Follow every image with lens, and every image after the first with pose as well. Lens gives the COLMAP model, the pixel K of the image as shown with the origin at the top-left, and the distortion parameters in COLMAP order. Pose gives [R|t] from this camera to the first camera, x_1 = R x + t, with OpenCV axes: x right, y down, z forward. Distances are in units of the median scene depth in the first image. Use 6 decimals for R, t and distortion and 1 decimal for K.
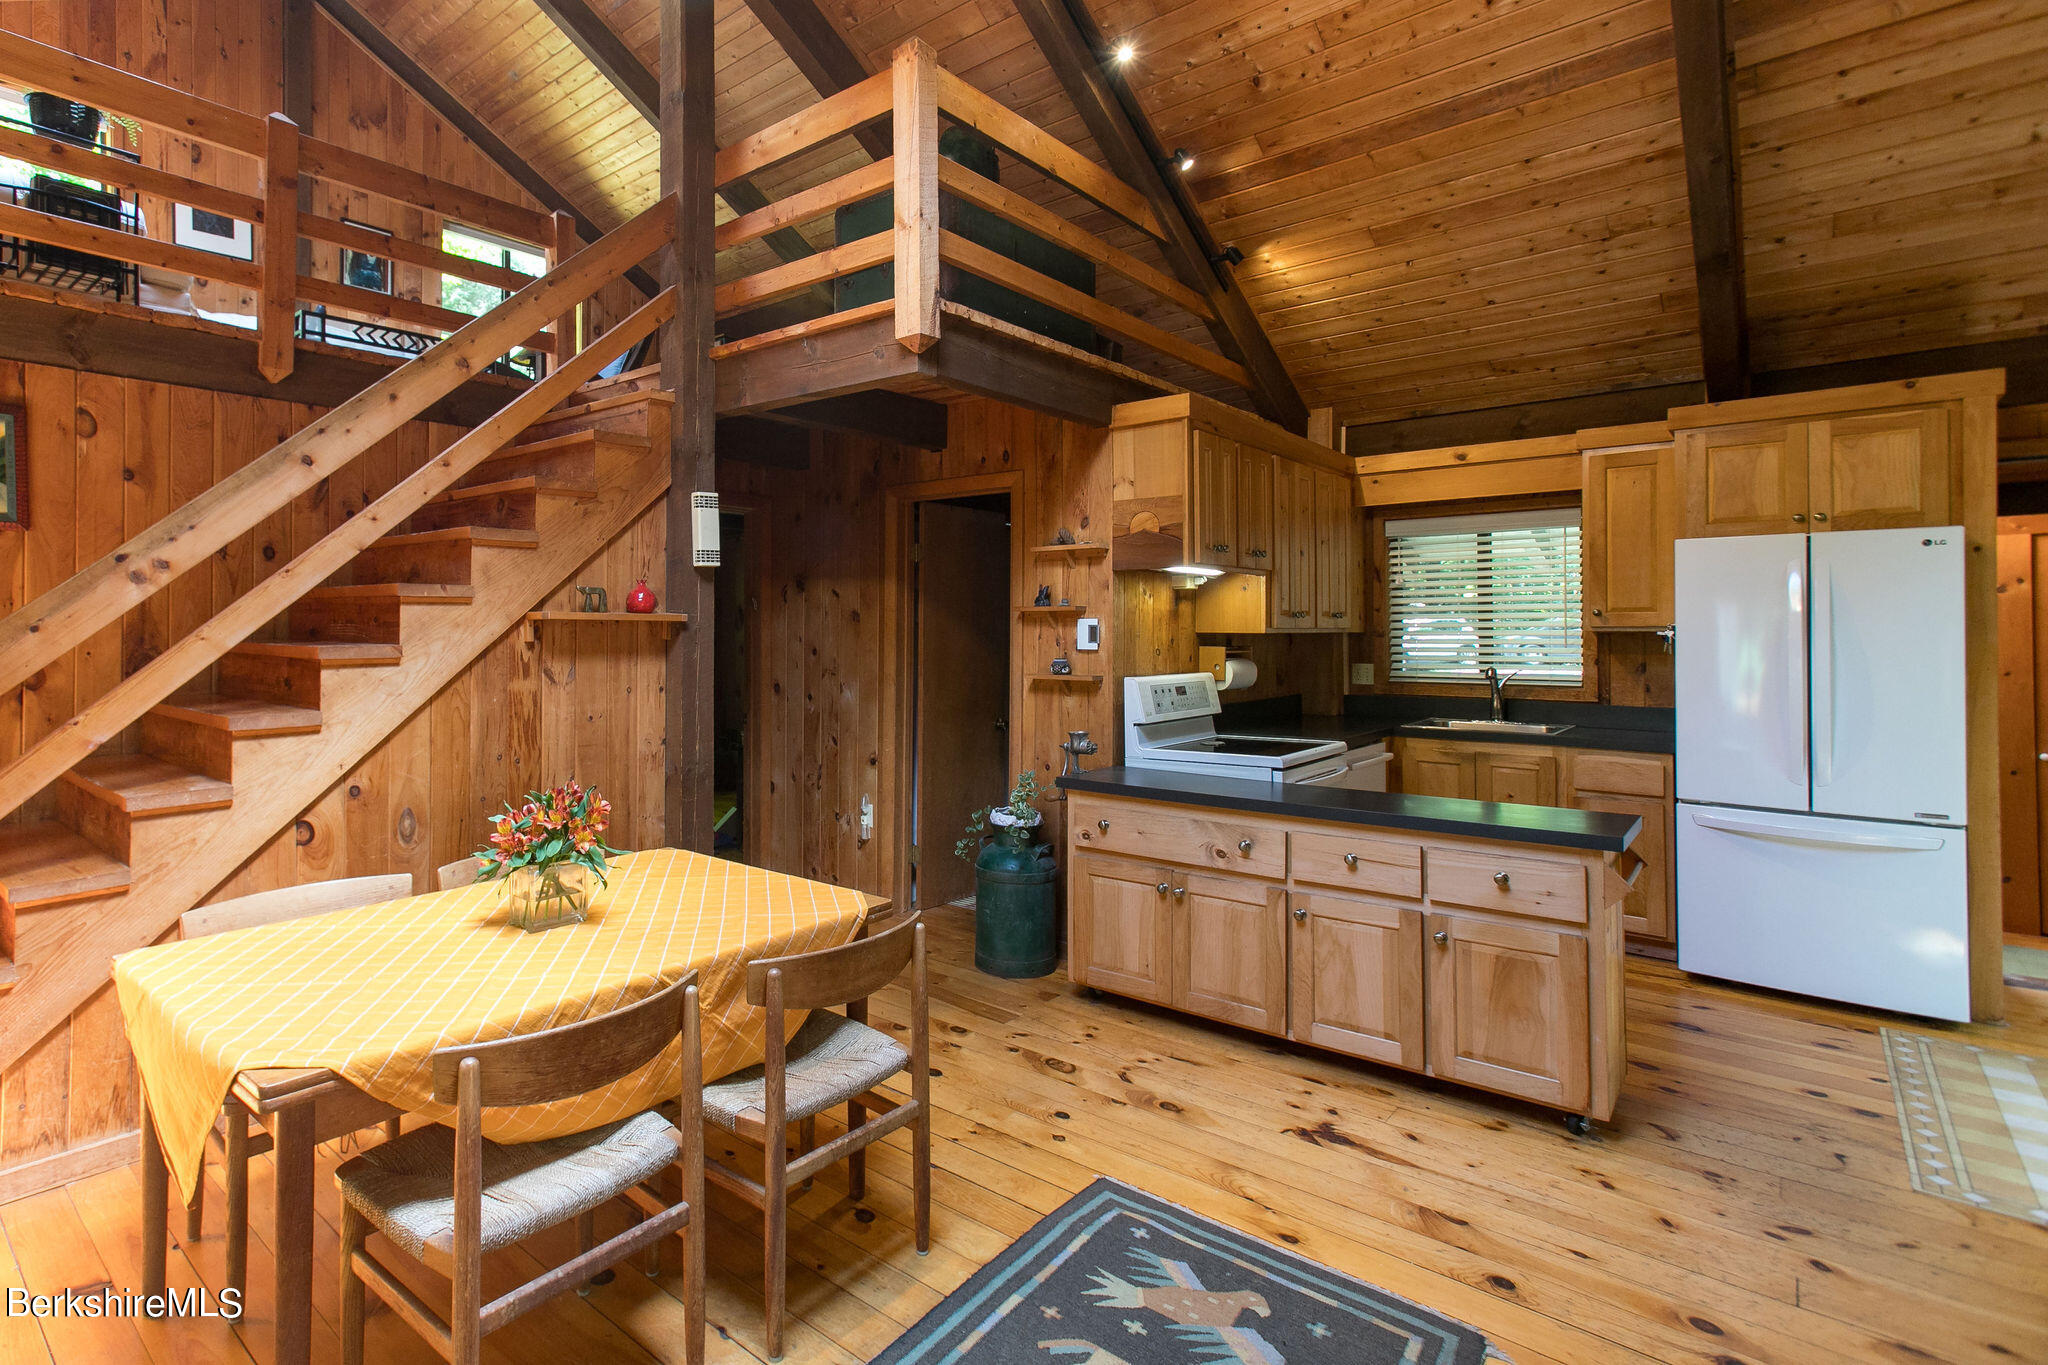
lens RADIAL K [[1012.1, 0, 942.0], [0, 1012.1, 606.5], [0, 0, 1]] dist [0.025146, -0.000426]
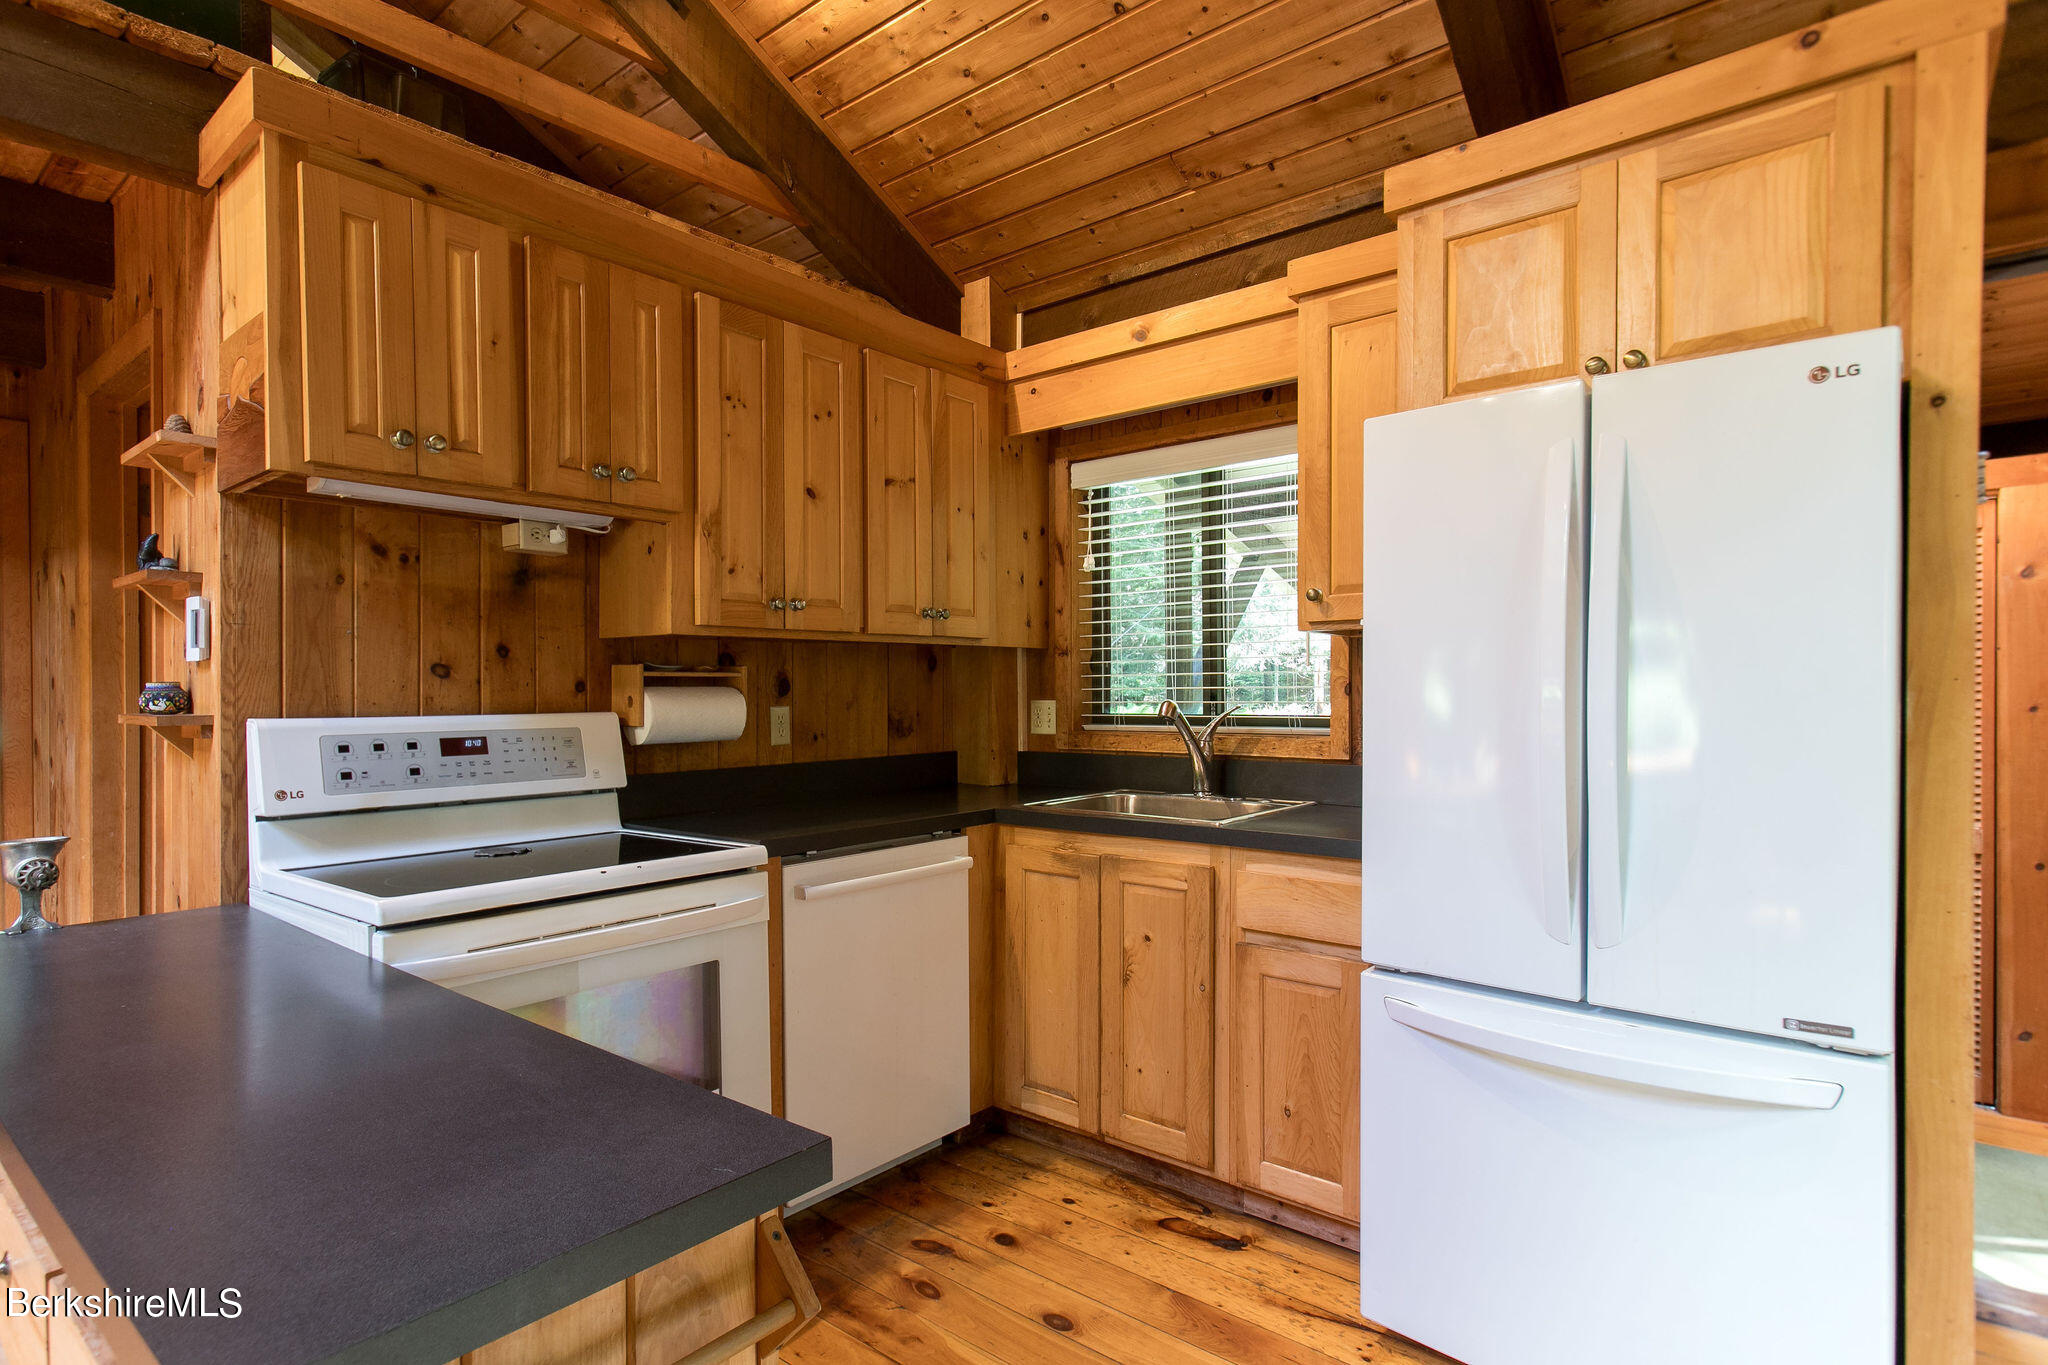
lens RADIAL K [[1075.8, 0, 1024.0], [0, 1075.8, 682.5], [0, 0, 1]] dist [-0.004470, 0.011910]
pose [[0.999450, -0.004554, 0.032842, 0.549315], [0.003895, 0.999790, 0.020098, 0.047081], [-0.032926, -0.019959, 0.999258, 0.511471]]
